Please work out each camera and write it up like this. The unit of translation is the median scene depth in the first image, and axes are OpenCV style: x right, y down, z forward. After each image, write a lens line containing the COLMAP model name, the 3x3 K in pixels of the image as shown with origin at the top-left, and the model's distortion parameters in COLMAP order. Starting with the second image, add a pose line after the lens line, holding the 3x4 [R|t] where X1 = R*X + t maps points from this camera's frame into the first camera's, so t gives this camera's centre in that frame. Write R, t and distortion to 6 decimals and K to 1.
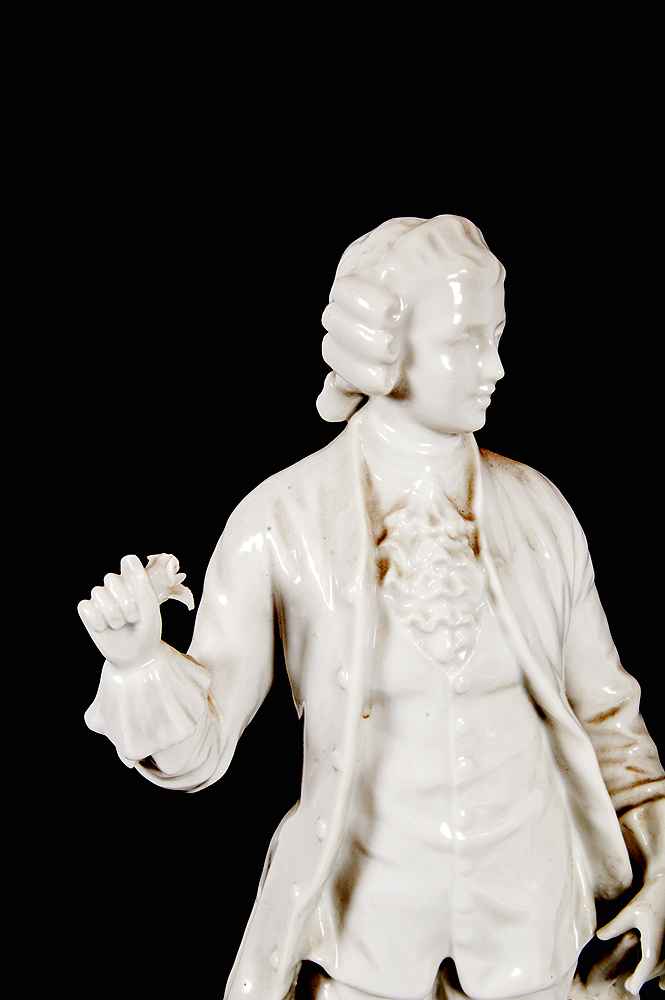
lens RADIAL K [[1646.1, 0, 332.5], [0, 1646.1, 500.0], [0, 0, 1]] dist [-0.023153, -0.078366]
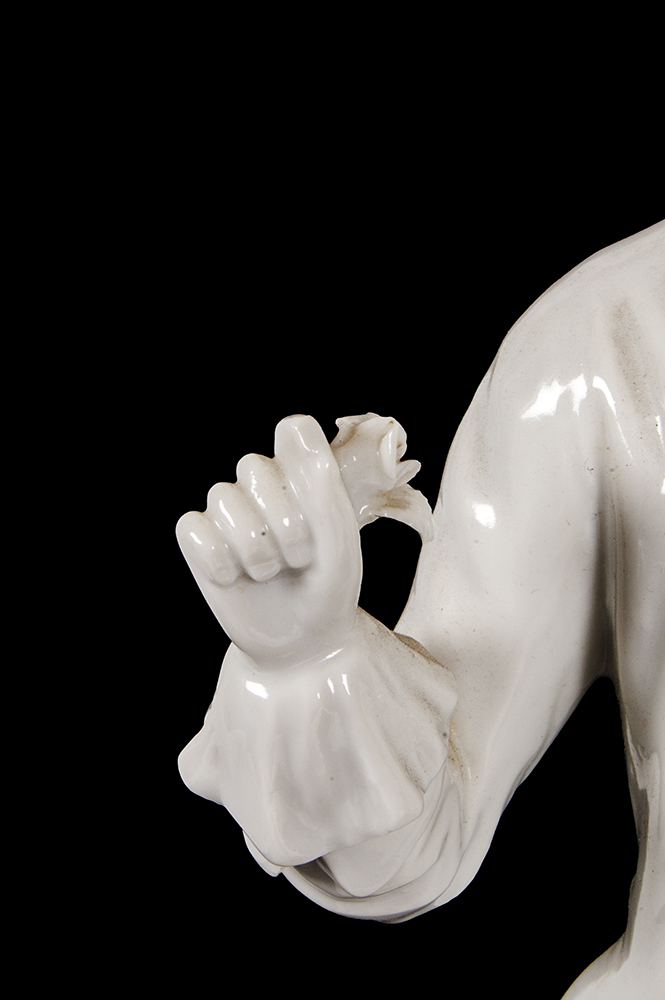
lens RADIAL K [[2238.5, 0, 332.5], [0, 2238.5, 500.0], [0, 0, 1]] dist [0.046900, -0.127317]
pose [[0.997591, 0.044766, -0.052990, -0.079324], [-0.040145, 0.995549, 0.085271, 0.004643], [0.056571, -0.082939, 0.994948, 0.394461]]
